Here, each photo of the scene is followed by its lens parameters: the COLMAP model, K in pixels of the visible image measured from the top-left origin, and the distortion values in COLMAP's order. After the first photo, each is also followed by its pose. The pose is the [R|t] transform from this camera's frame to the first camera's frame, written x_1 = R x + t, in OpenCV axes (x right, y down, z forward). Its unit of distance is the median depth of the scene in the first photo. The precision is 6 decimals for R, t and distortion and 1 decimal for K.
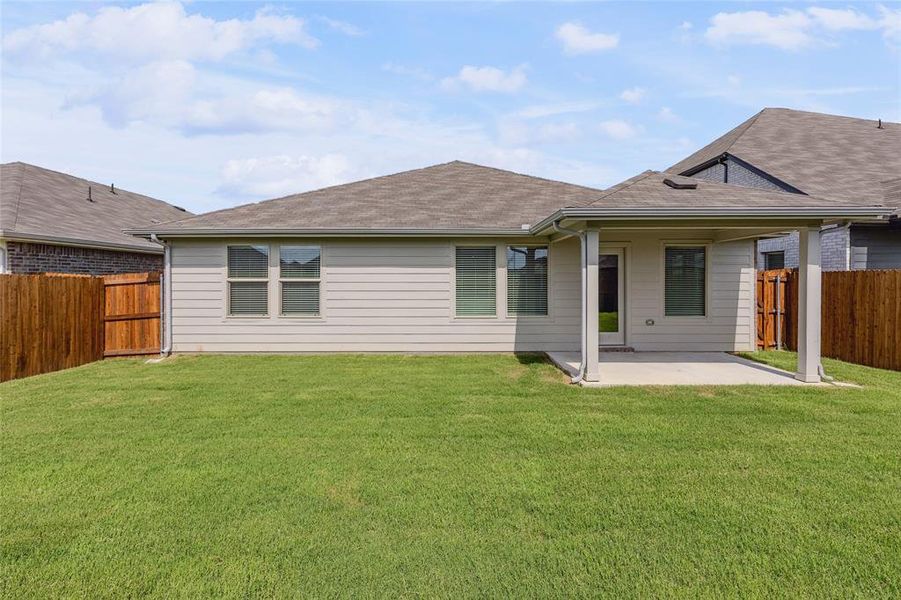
lens RADIAL K [[412.2, 0, 448.2], [0, 412.2, 285.7], [0, 0, 1]] dist [0.003297, 0.000253]
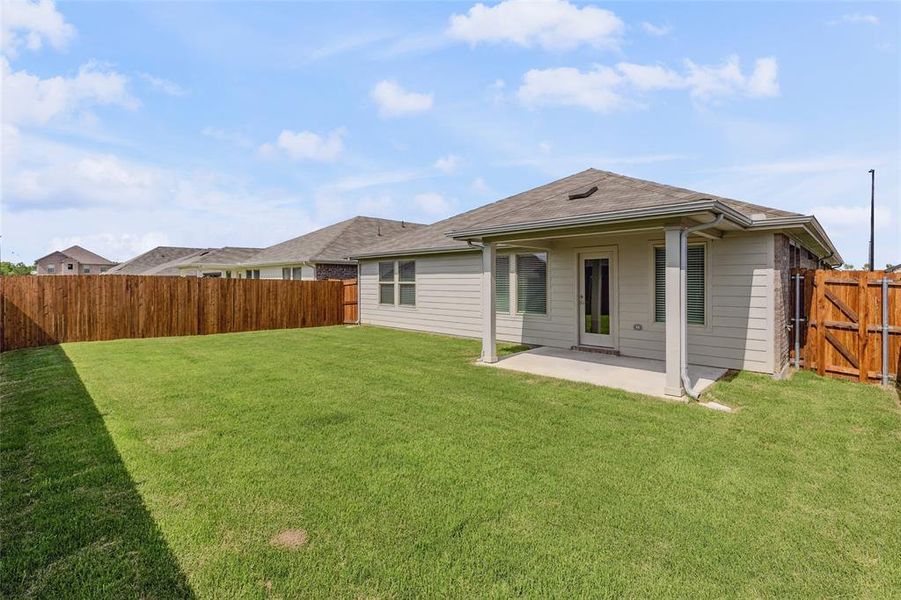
lens RADIAL K [[412.2, 0, 448.2], [0, 412.2, 285.7], [0, 0, 1]] dist [0.003297, 0.000253]
pose [[0.717438, 0.006720, -0.696590, 0.832408], [-0.010710, 0.999942, -0.001384, -0.002446], [0.696540, 0.008454, 0.717468, -0.004541]]
